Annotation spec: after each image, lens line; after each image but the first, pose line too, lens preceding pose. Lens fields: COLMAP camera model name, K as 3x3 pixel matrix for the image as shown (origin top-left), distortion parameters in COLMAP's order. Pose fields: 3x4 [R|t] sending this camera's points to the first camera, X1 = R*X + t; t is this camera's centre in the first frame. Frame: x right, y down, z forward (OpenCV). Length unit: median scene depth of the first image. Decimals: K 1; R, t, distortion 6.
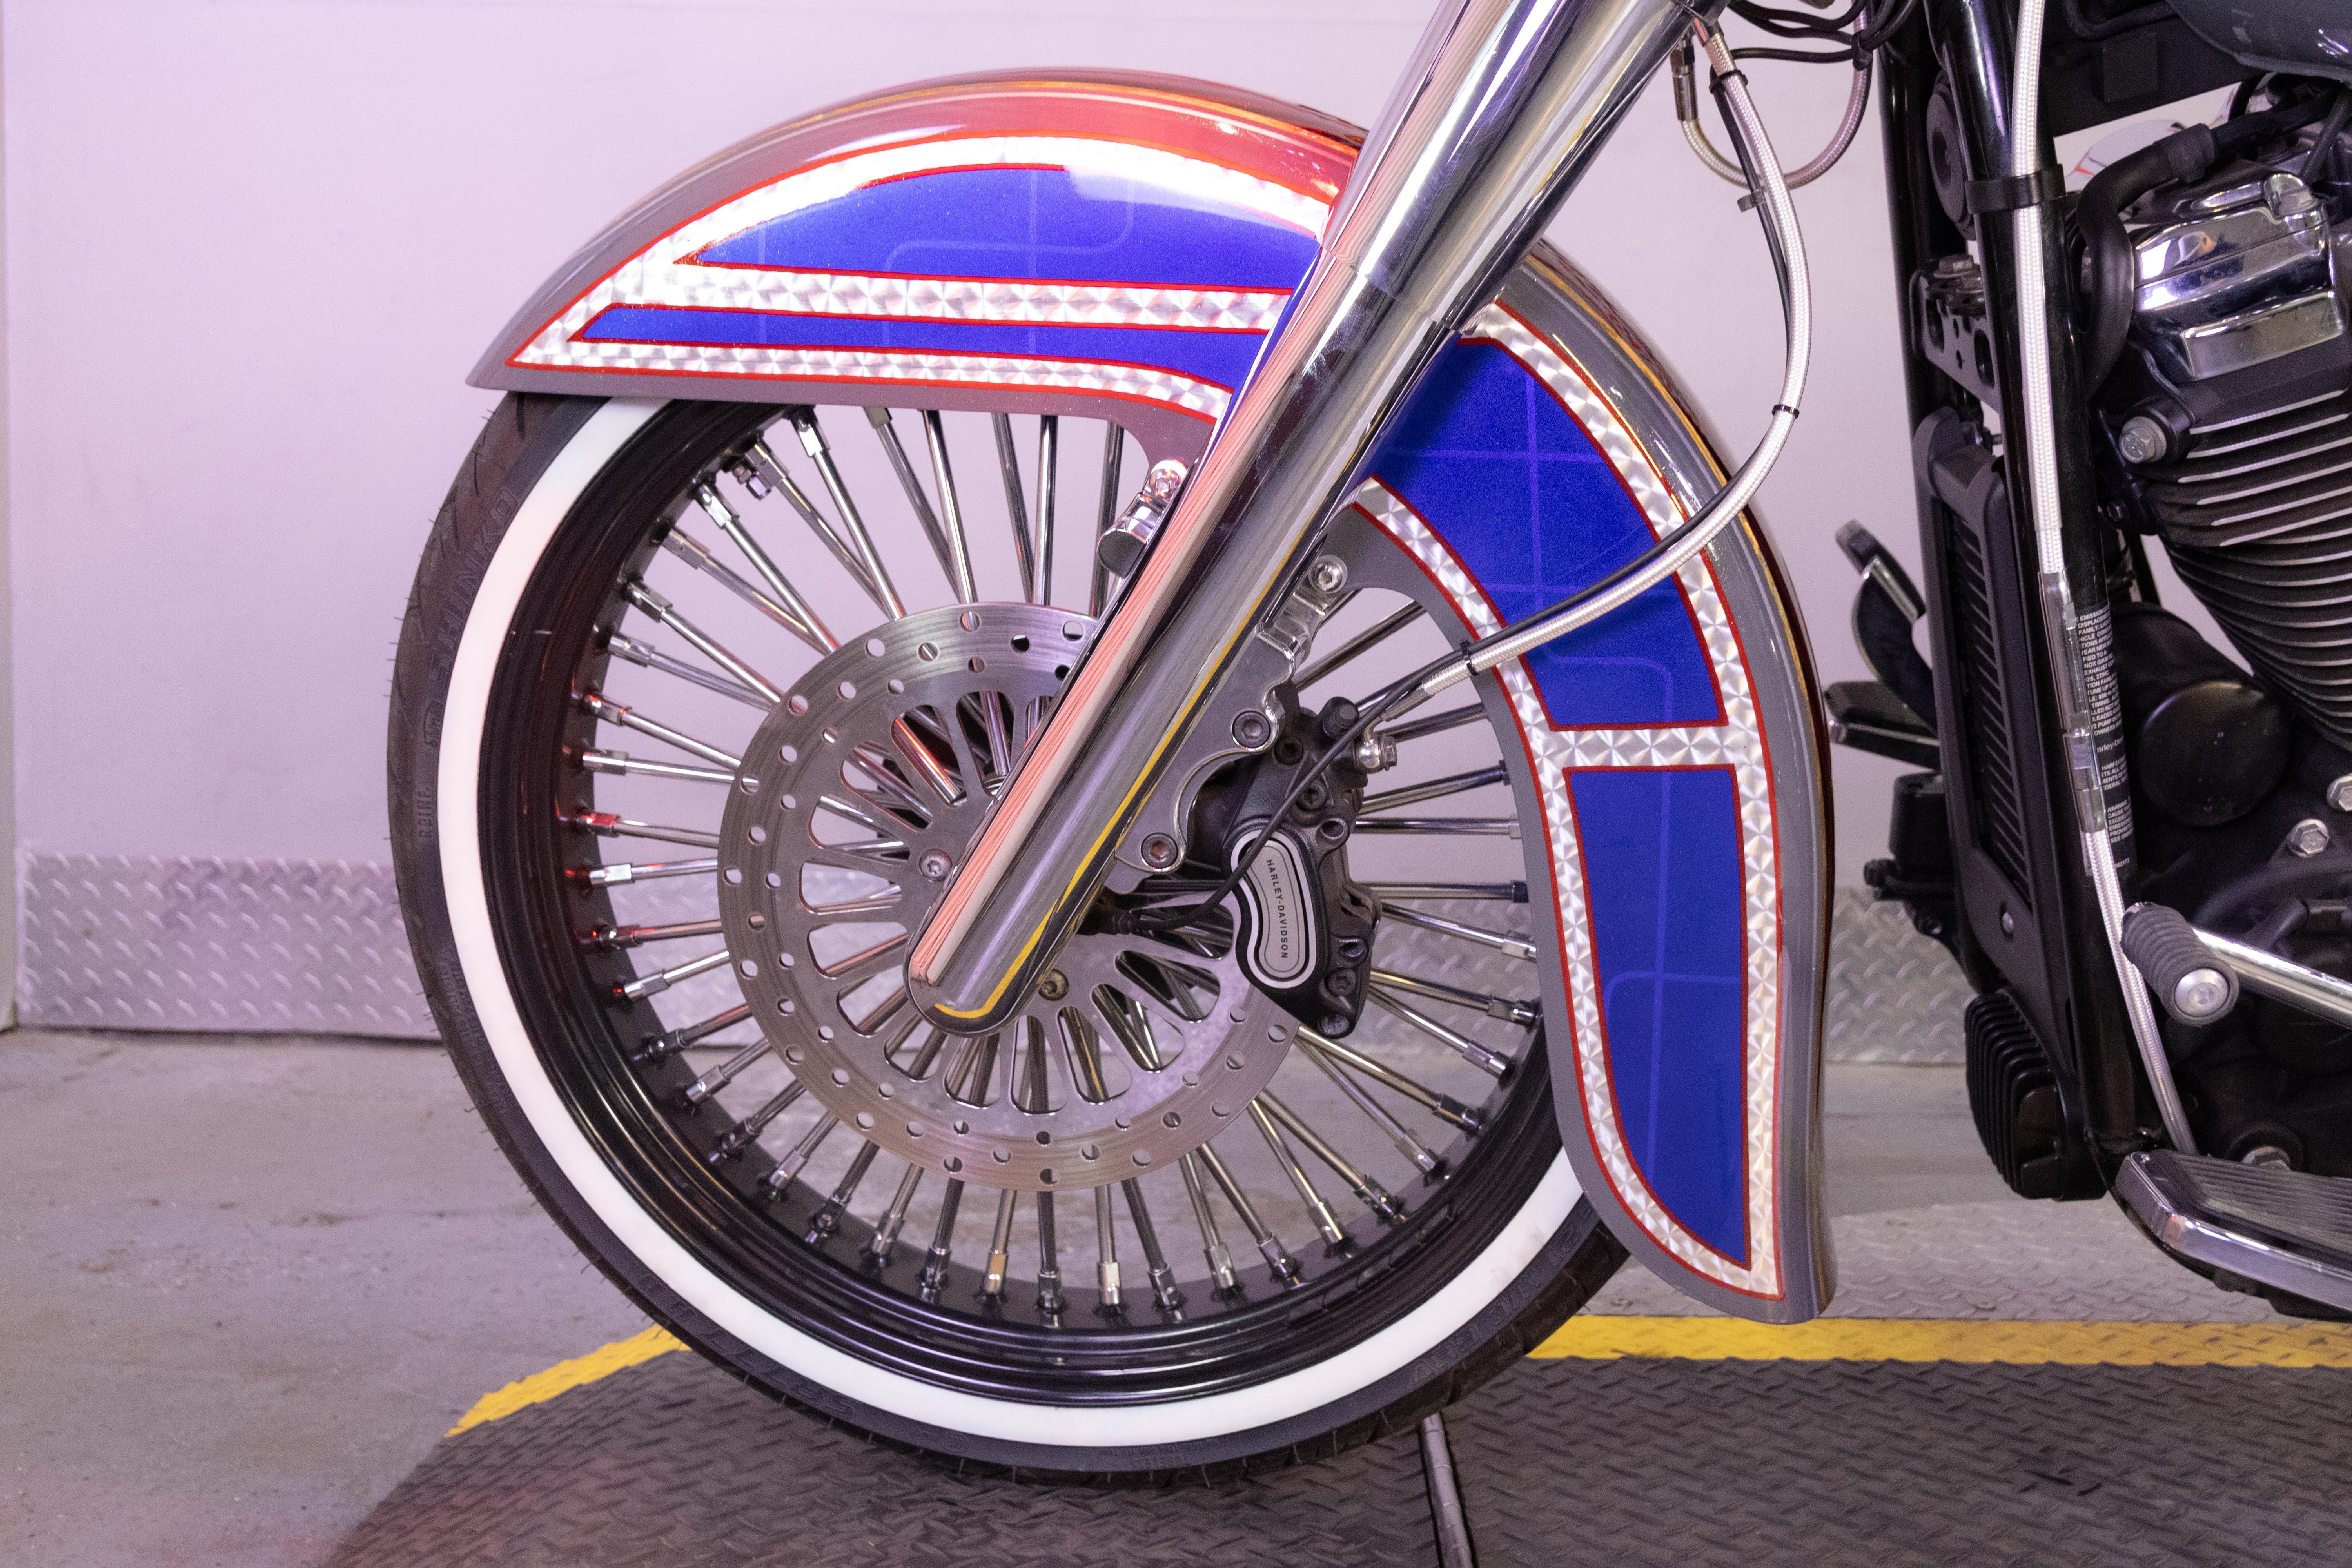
lens RADIAL K [[2409.2, 0, 1204.7], [0, 2409.2, 738.0], [0, 0, 1]] dist [-0.002991, 0.000000]
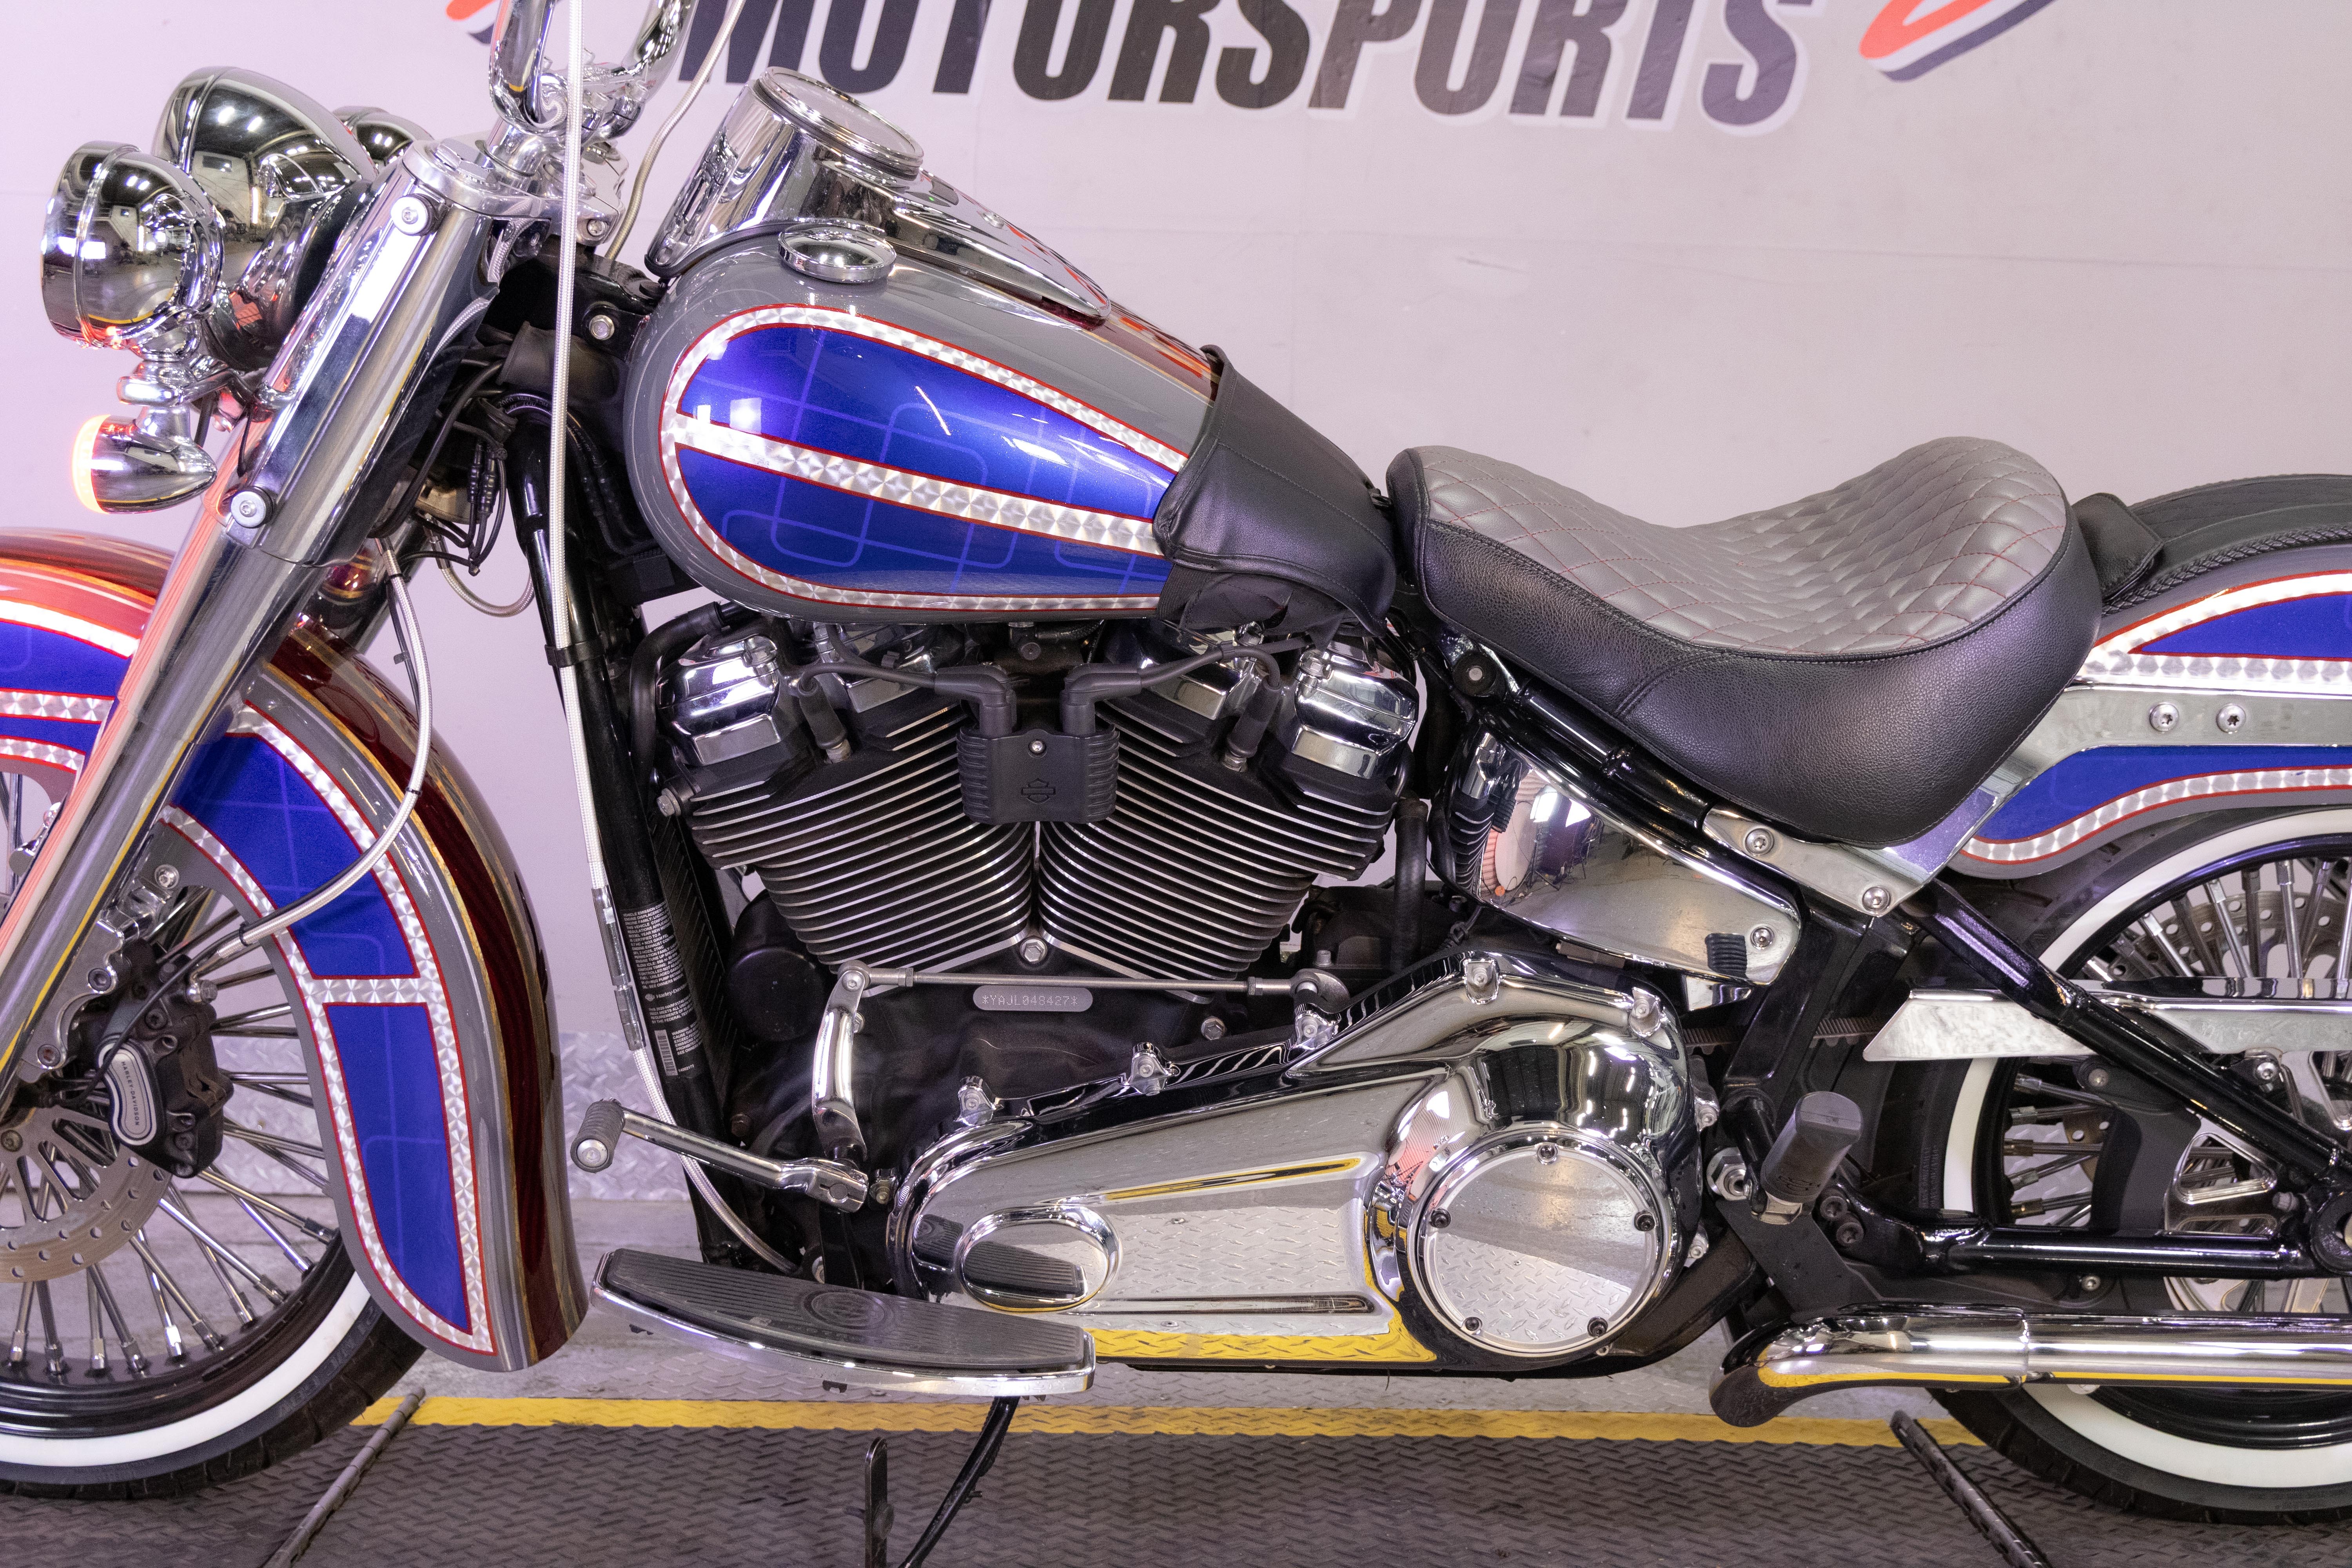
lens RADIAL K [[3212.5, 0, 1168.6], [0, 3212.5, 738.8], [0, 0, 1]] dist [-0.003738, 0.000000]
pose [[0.998899, 0.012168, 0.045314, 0.591097], [-0.011442, 0.999802, -0.016255, -0.128675], [-0.045503, 0.015719, 0.998841, -1.073482]]
